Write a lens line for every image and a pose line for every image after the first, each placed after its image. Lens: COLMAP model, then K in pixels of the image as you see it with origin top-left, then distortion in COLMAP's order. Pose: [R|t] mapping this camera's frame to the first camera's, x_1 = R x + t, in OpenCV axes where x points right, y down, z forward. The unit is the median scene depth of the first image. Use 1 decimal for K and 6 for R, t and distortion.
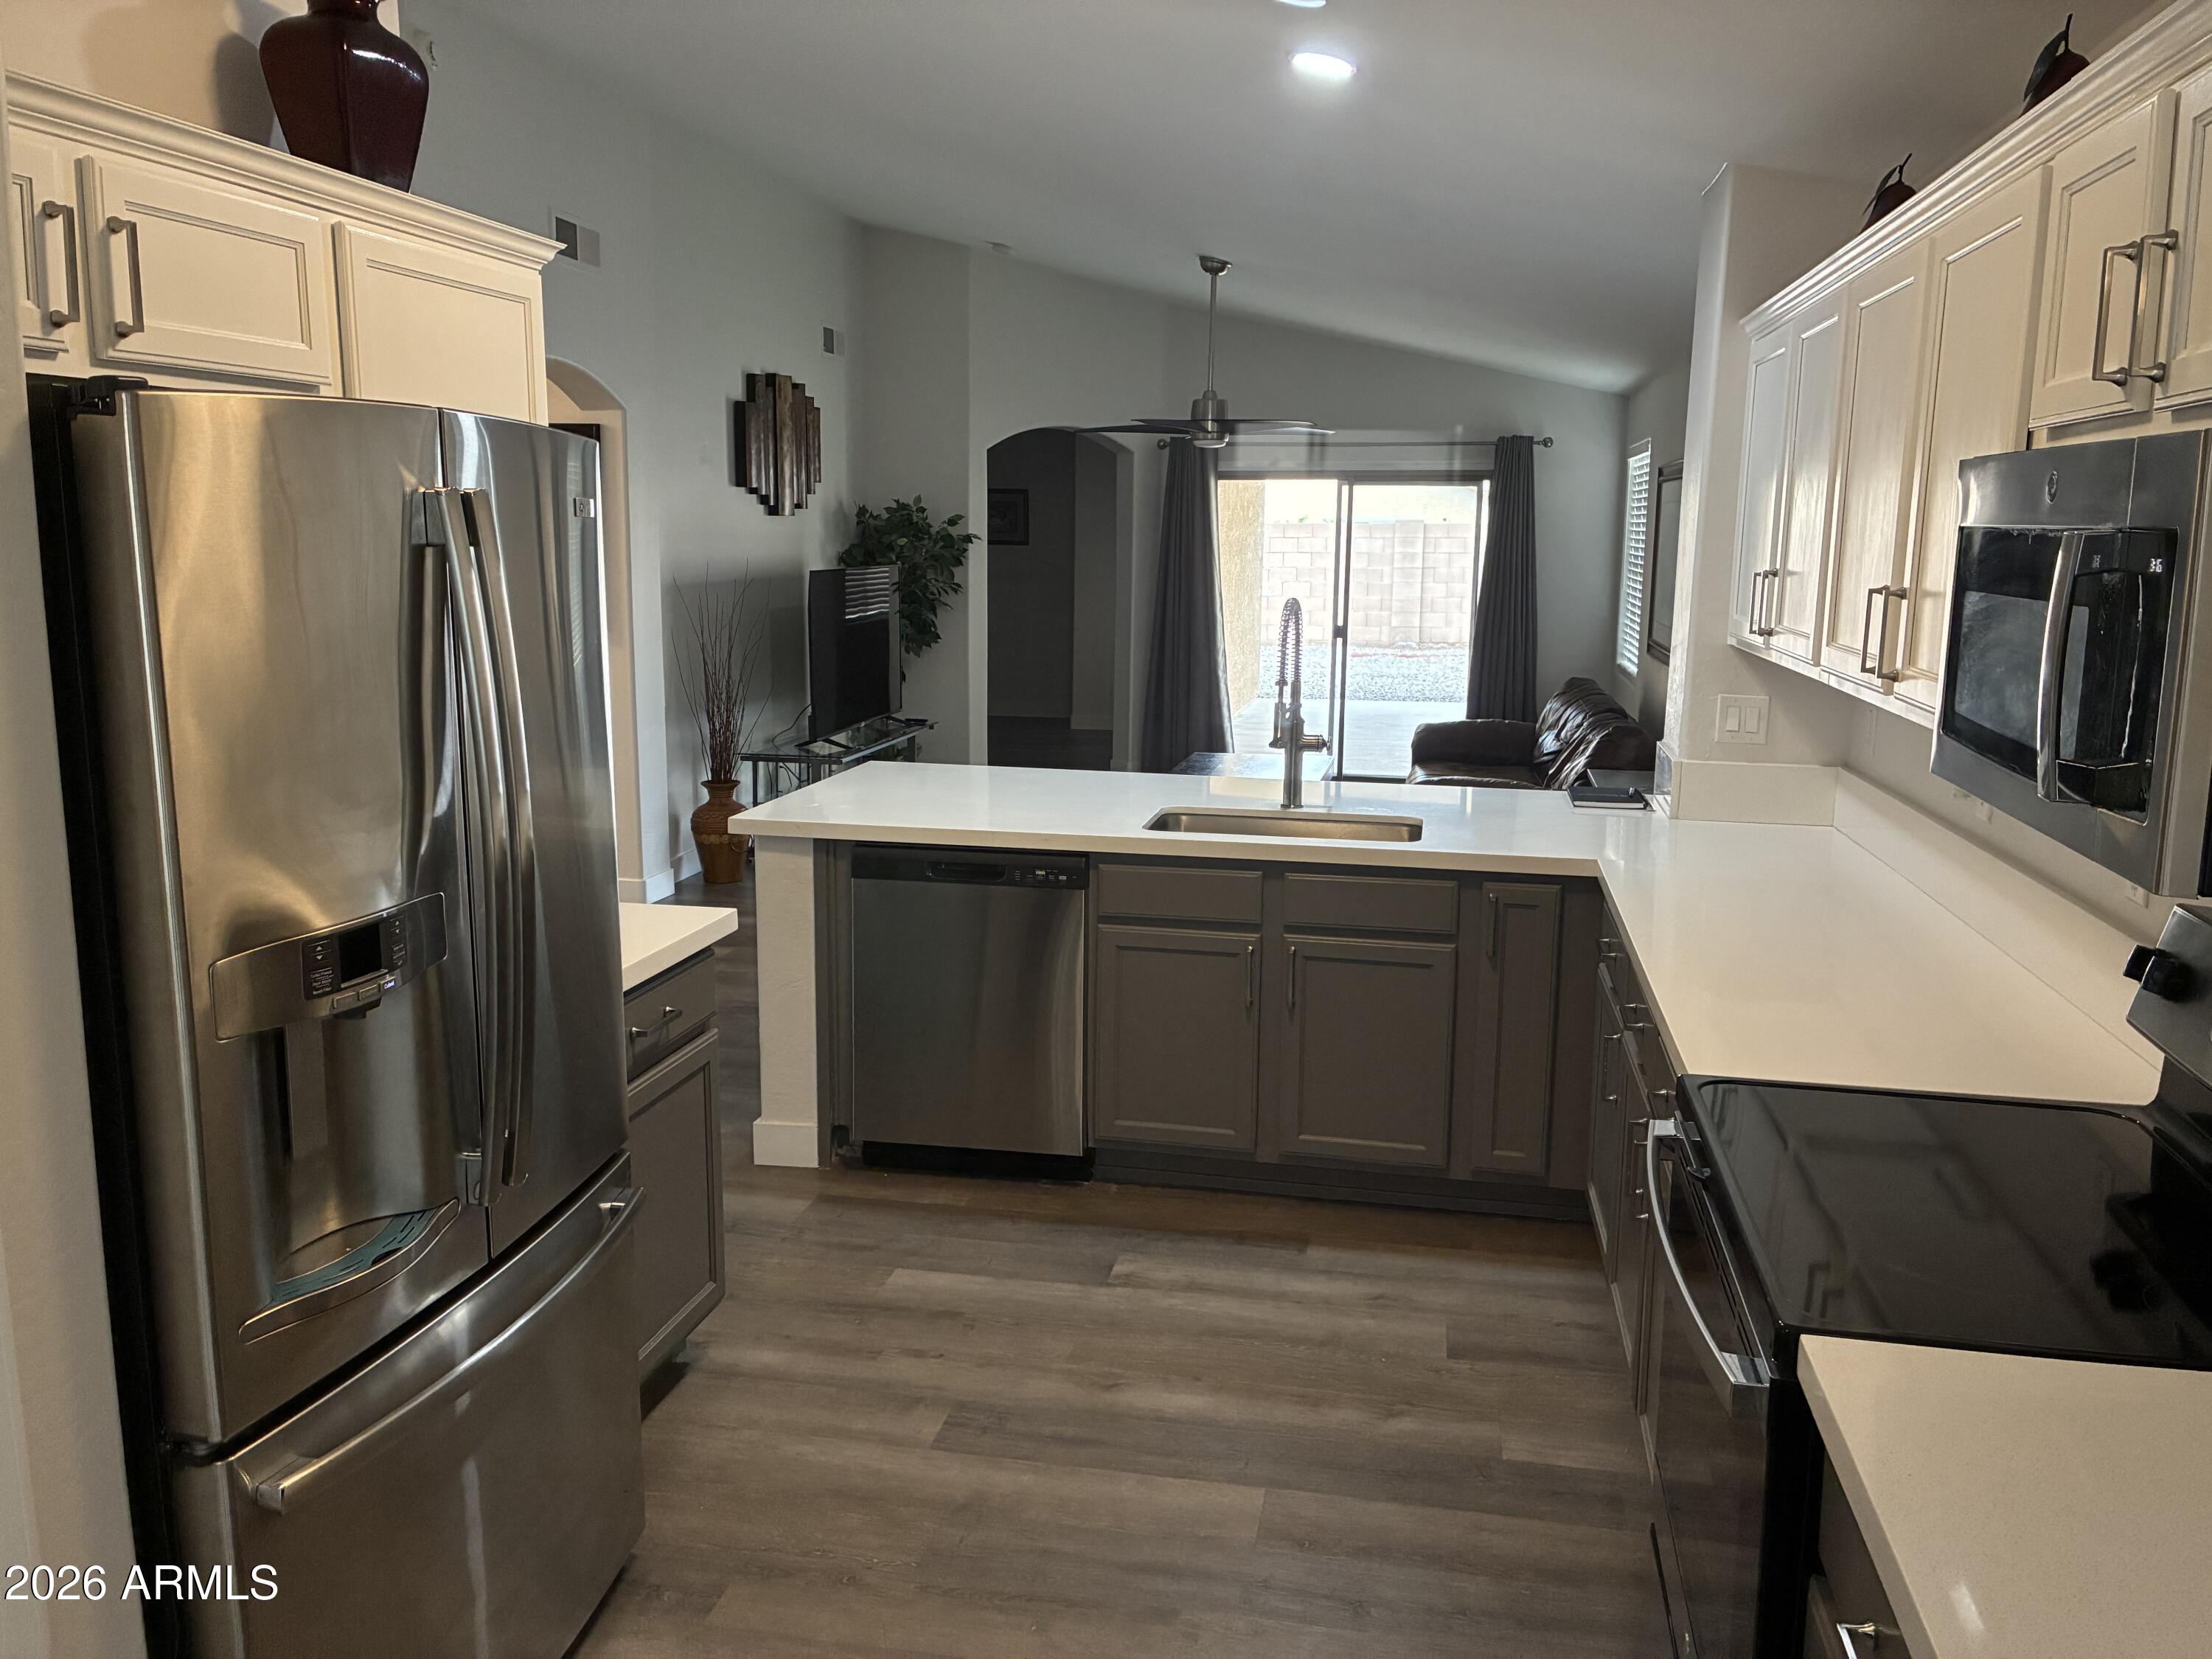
lens RADIAL K [[1680.7, 0, 1112.3], [0, 1680.7, 806.3], [0, 0, 1]] dist [0.054458, -0.055444]
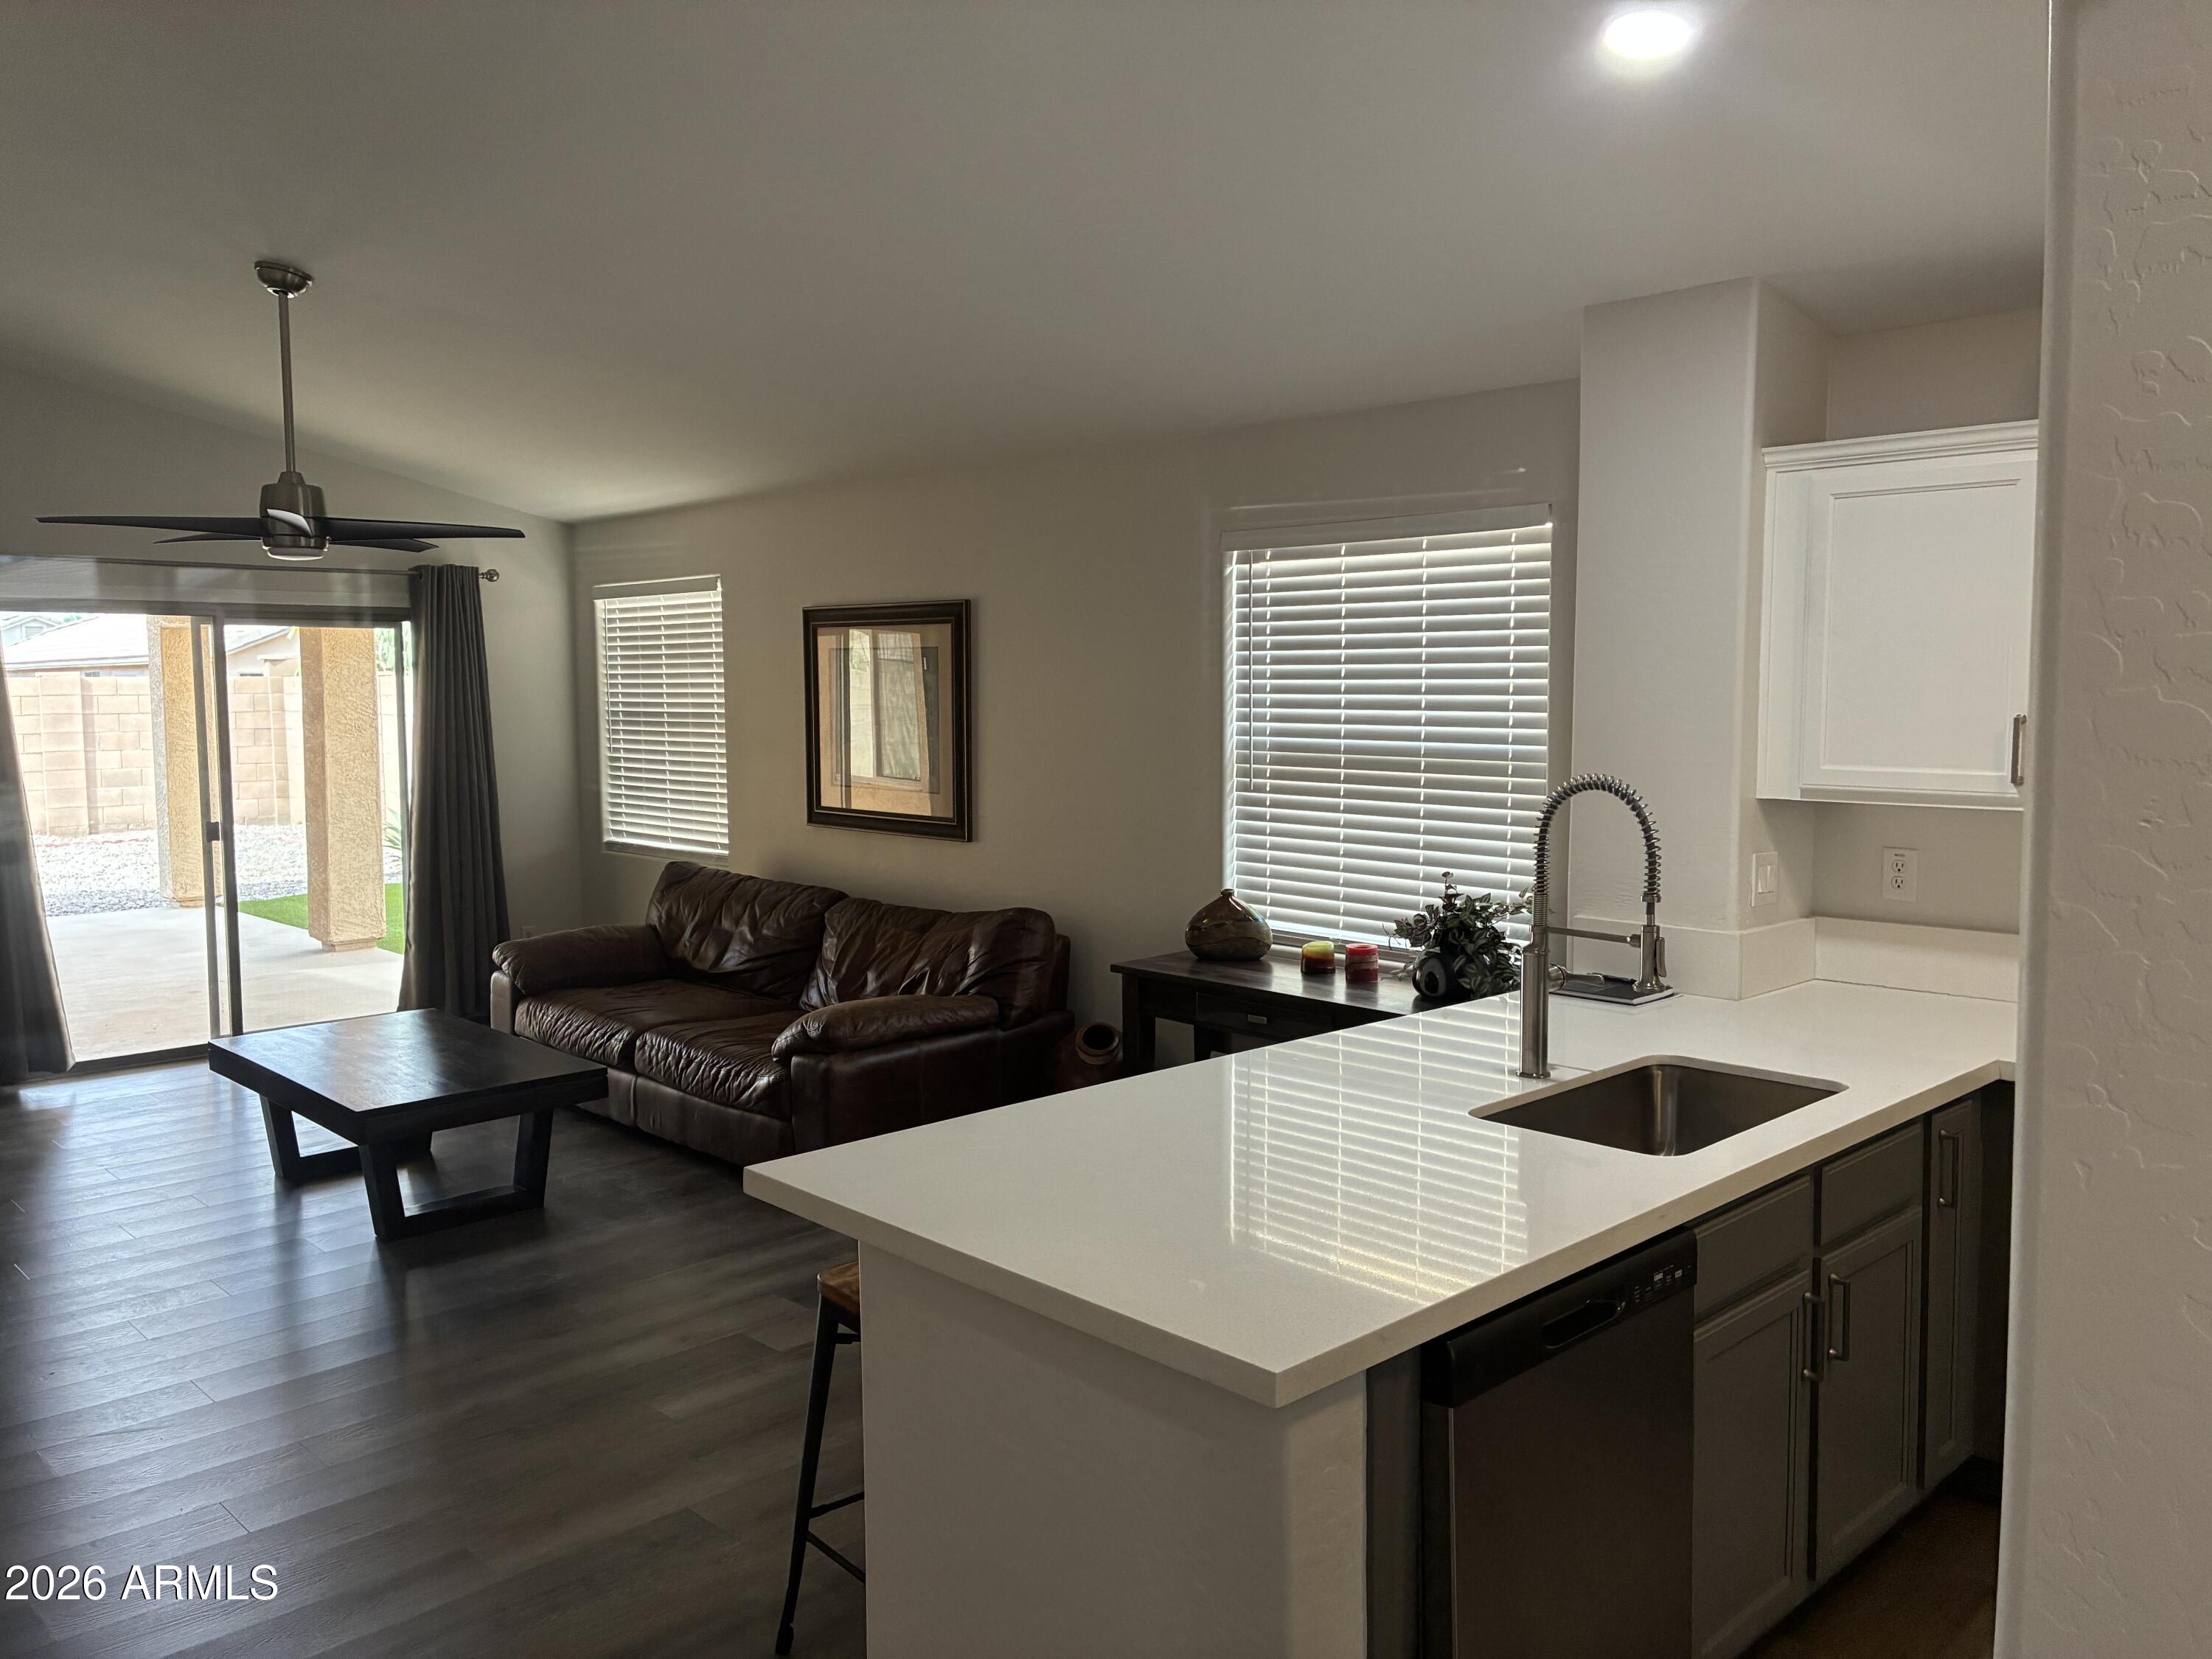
lens RADIAL K [[1680.7, 0, 1113.8], [0, 1680.7, 817.2], [0, 0, 1]] dist [0.054458, -0.055444]
pose [[0.560883, -0.079865, 0.824034, -0.320212], [0.147339, 0.989076, -0.004426, -0.072656], [-0.814679, 0.123895, 0.566524, 0.421676]]
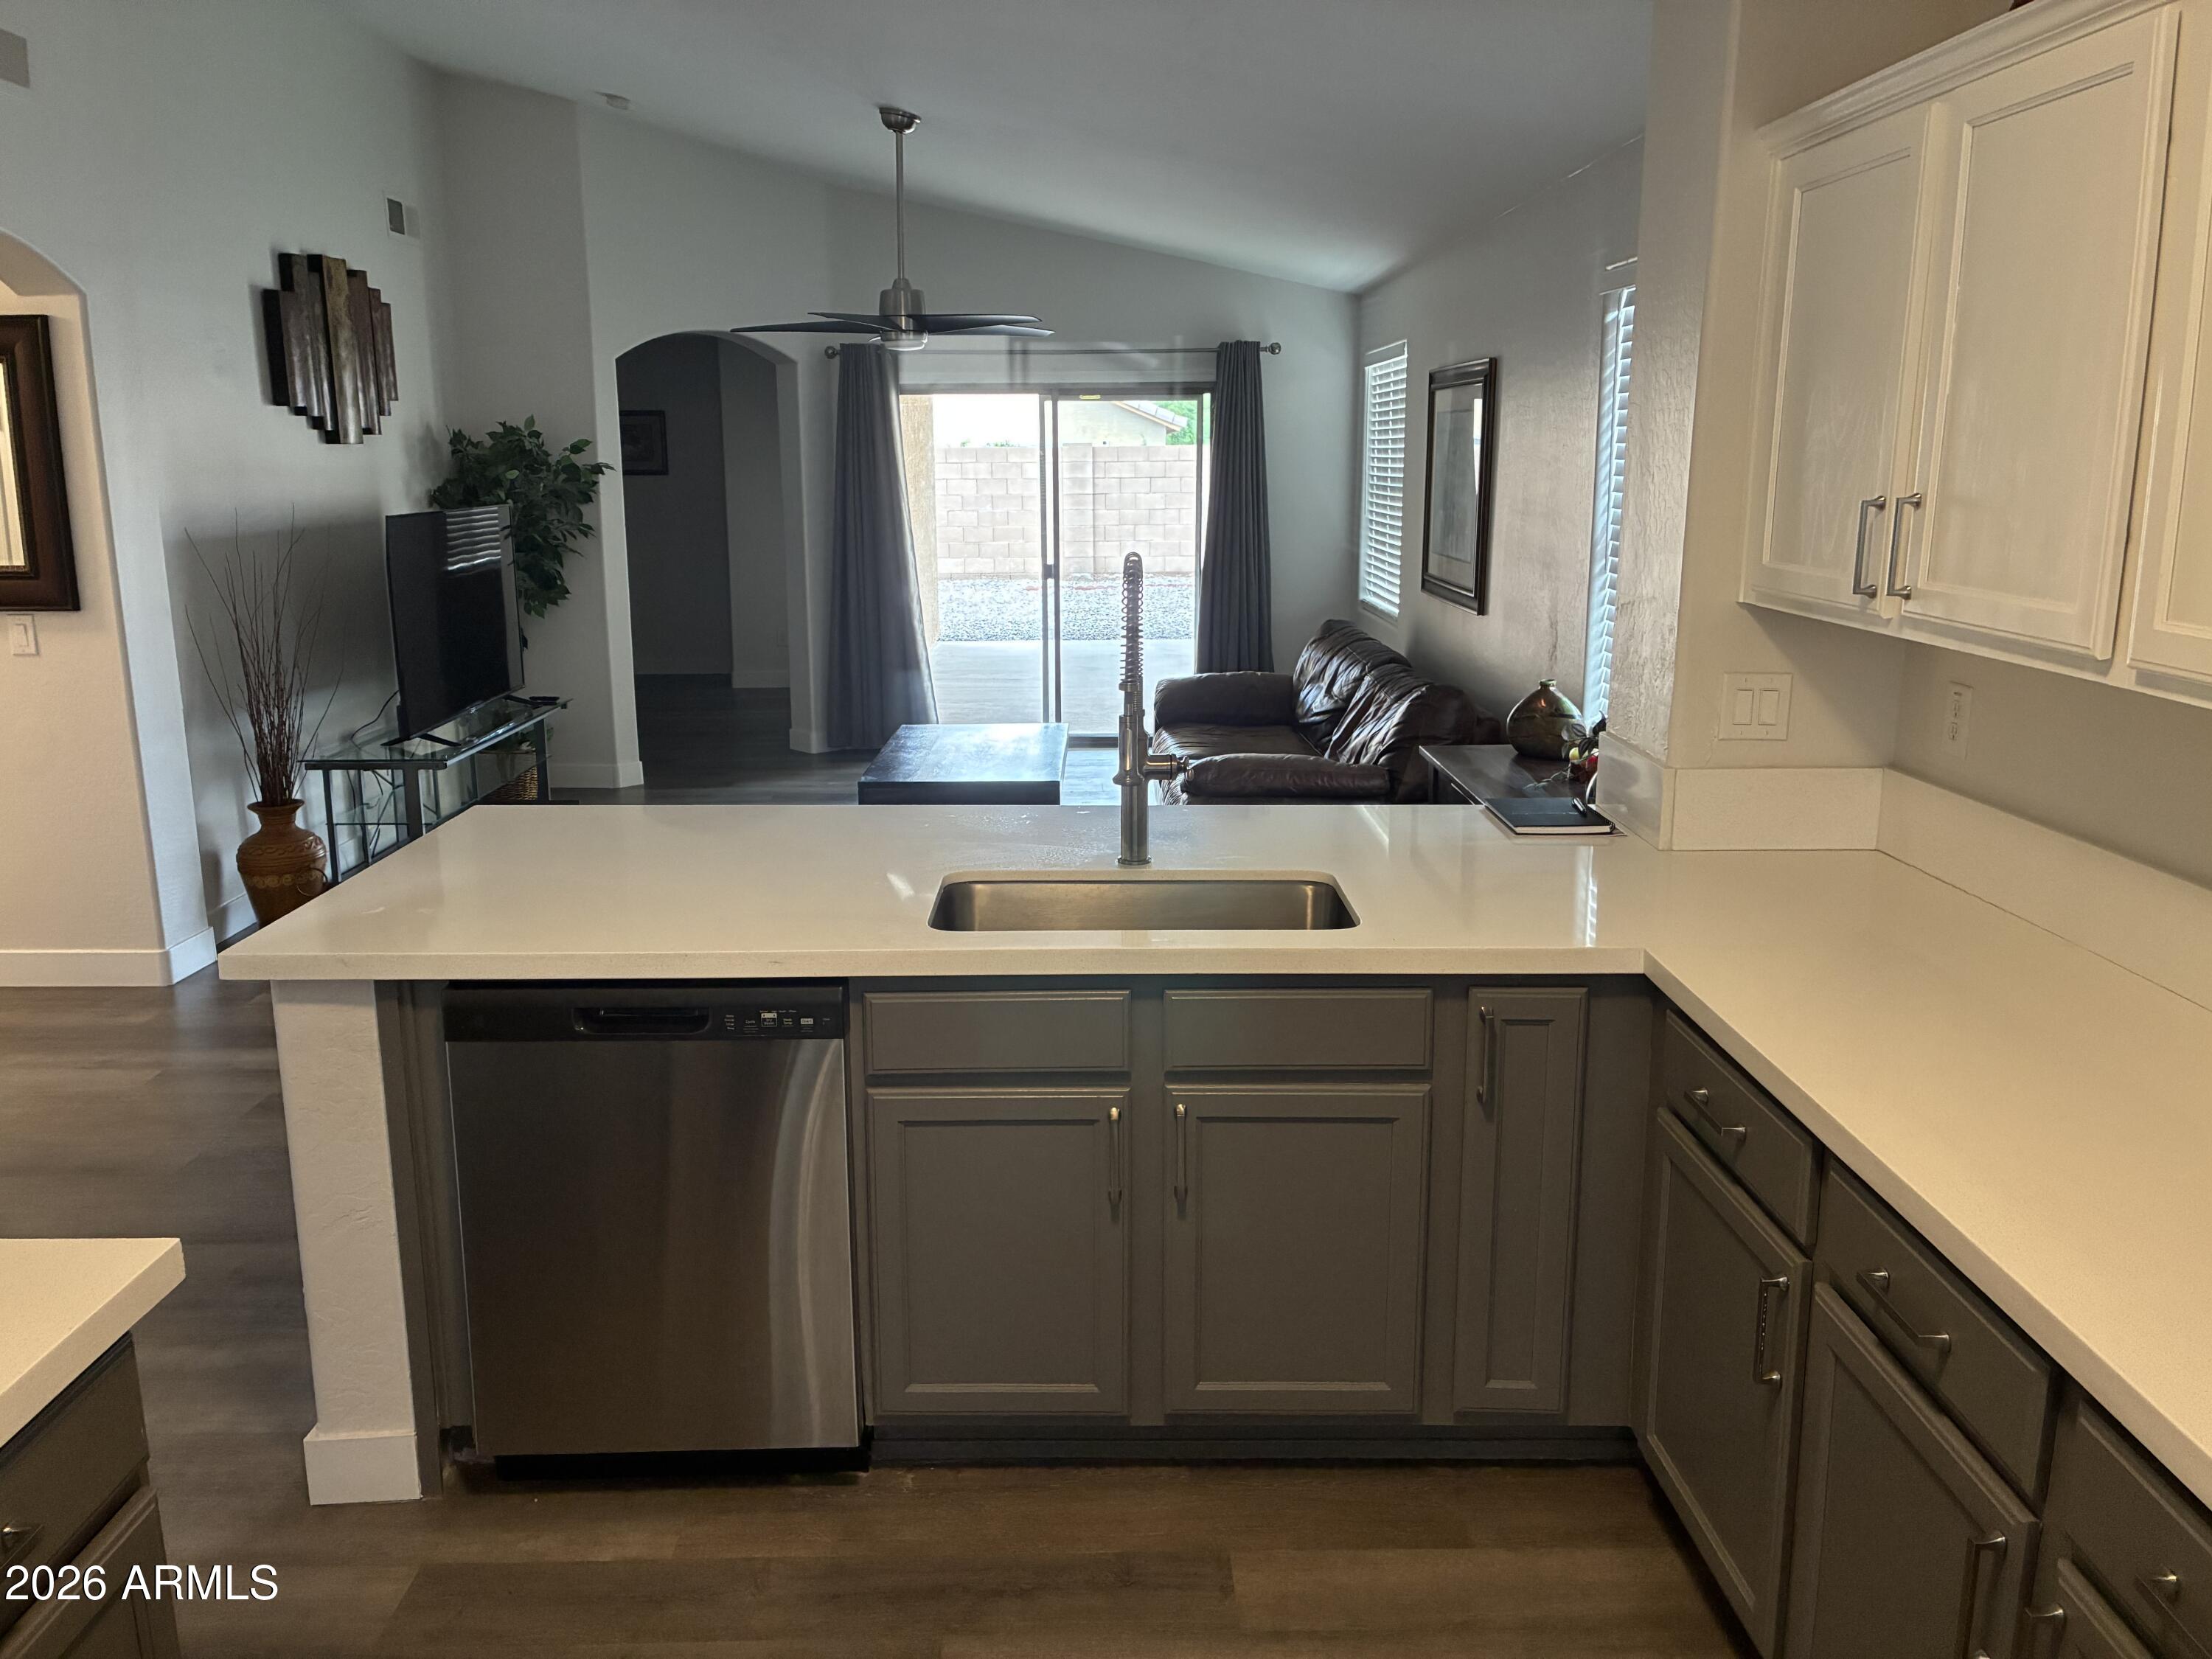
lens RADIAL K [[1680.7, 0, 1088.1], [0, 1680.7, 803.8], [0, 0, 1]] dist [0.054458, -0.055444]
pose [[0.980609, -0.055947, 0.187818, -0.020770], [0.048239, 0.997805, 0.045367, -0.031018], [-0.189944, -0.035427, 0.981156, 0.194460]]
